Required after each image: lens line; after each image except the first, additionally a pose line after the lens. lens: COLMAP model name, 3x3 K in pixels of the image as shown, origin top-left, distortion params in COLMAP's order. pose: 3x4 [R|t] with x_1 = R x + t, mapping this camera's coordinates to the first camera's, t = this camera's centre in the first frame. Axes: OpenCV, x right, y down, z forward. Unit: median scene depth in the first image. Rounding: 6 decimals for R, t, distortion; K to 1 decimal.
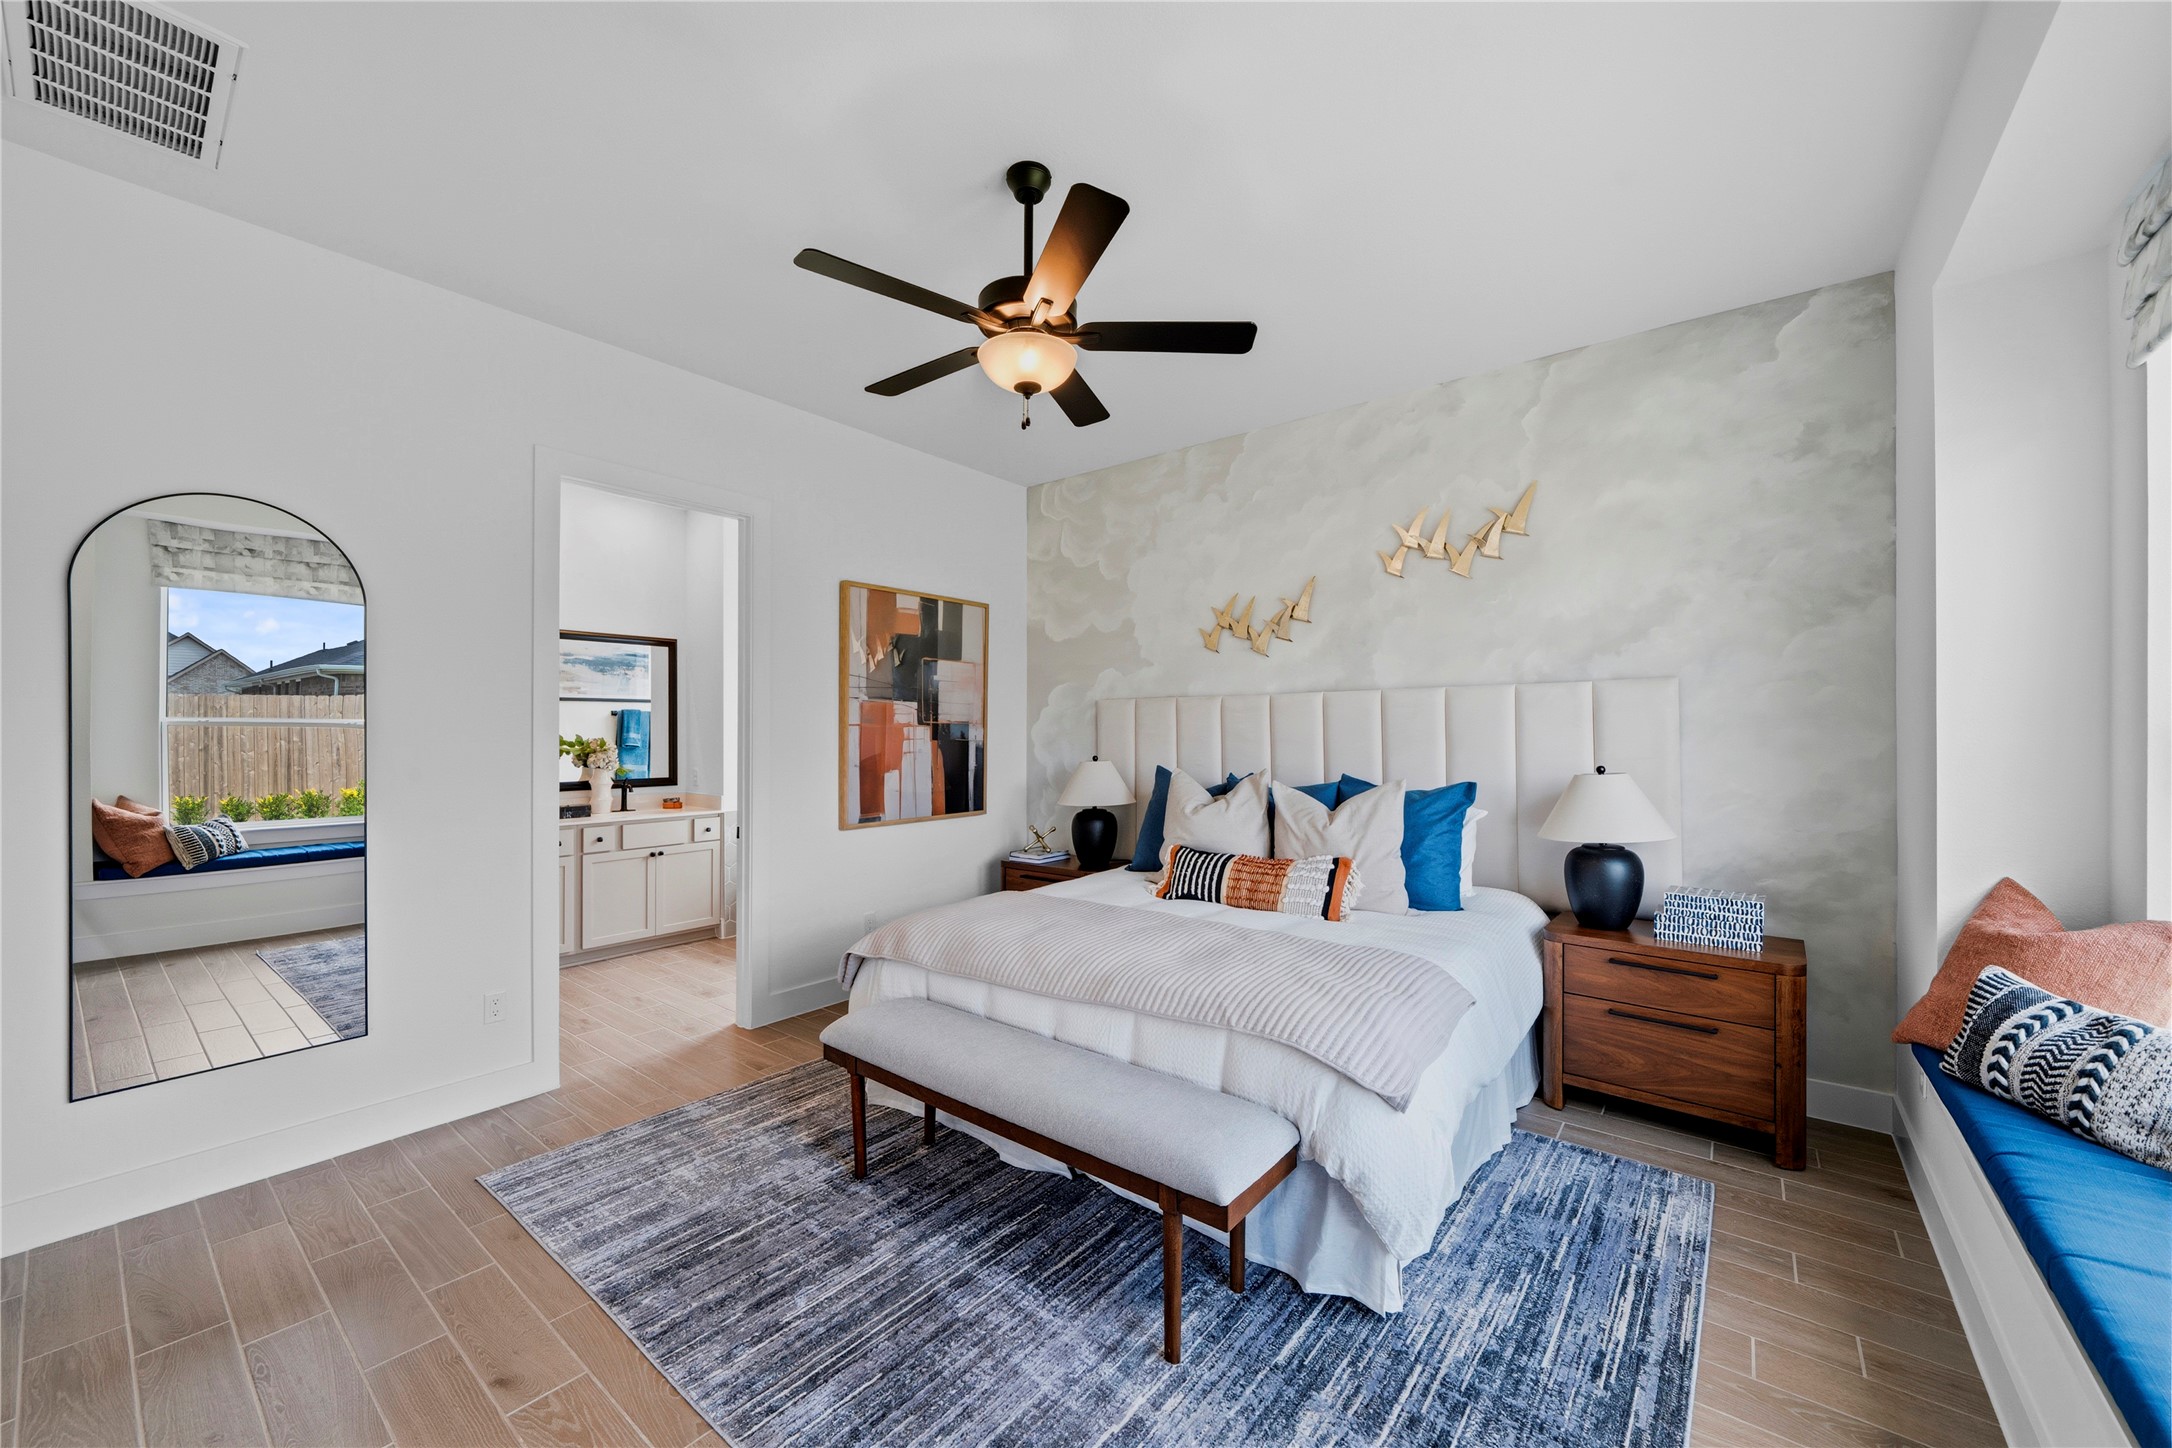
lens RADIAL K [[823.9, 0, 1084.8], [0, 823.9, 728.4], [0, 0, 1]] dist [0.000397, -0.000035]
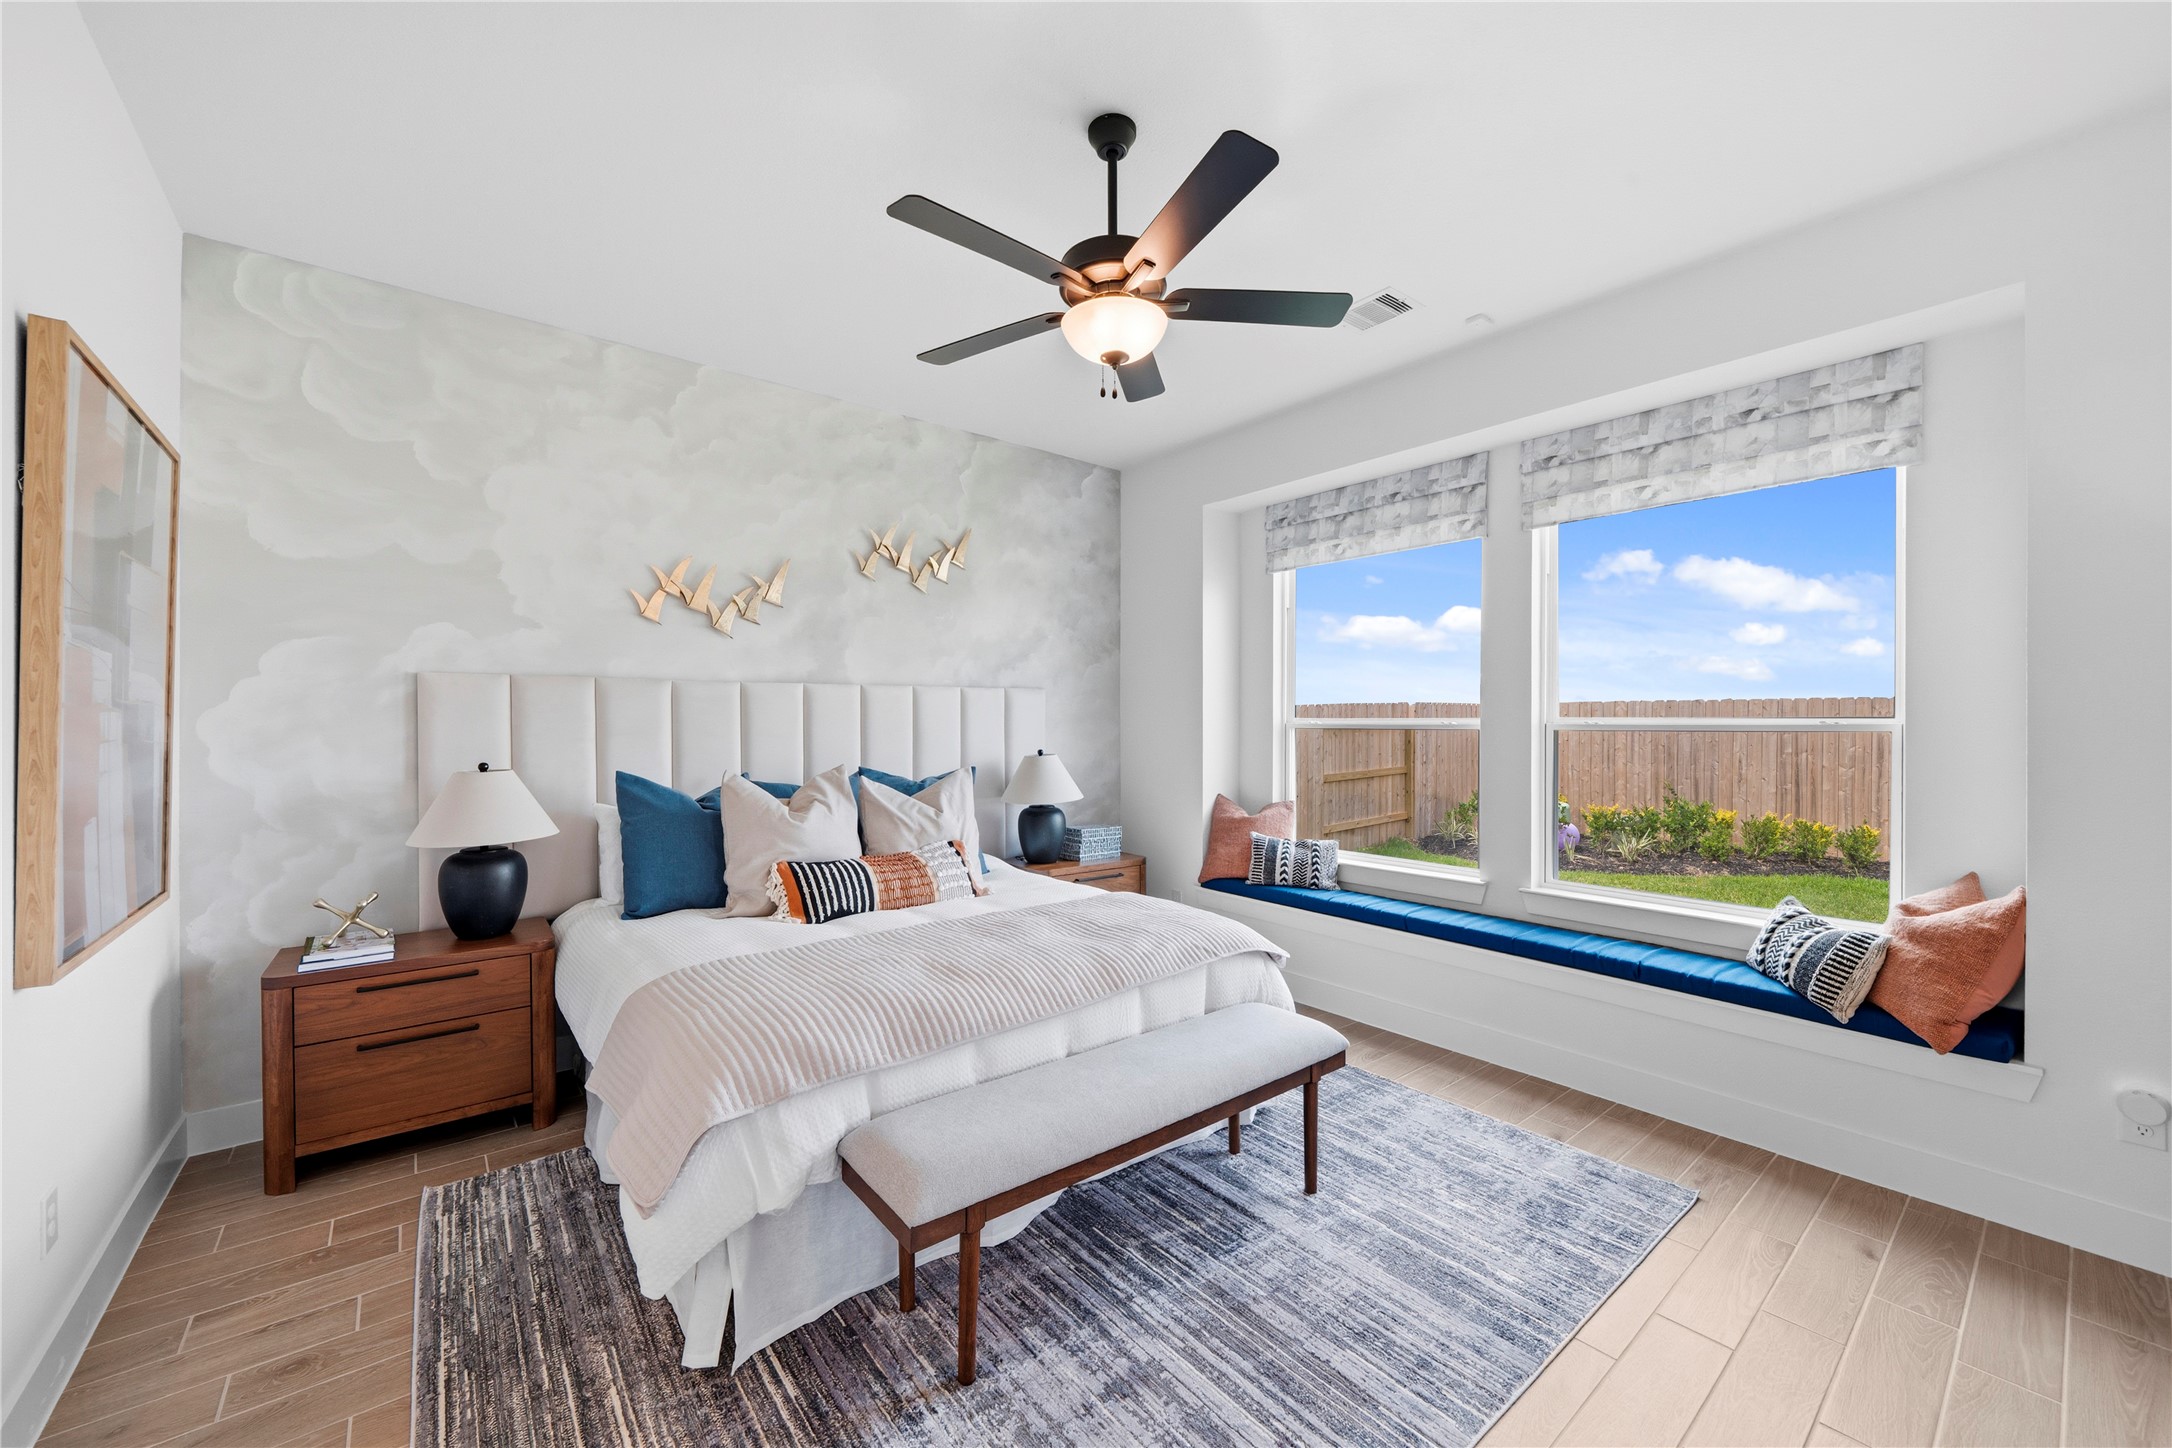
lens RADIAL K [[827.9, 0, 1086.0], [0, 827.9, 724.0], [0, 0, 1]] dist [0.001093, 0.000057]
pose [[0.217195, 0.003492, 0.976122, -0.697613], [-0.003039, 0.999991, -0.002901, 0.005755], [-0.976124, -0.002336, 0.217204, 0.577232]]
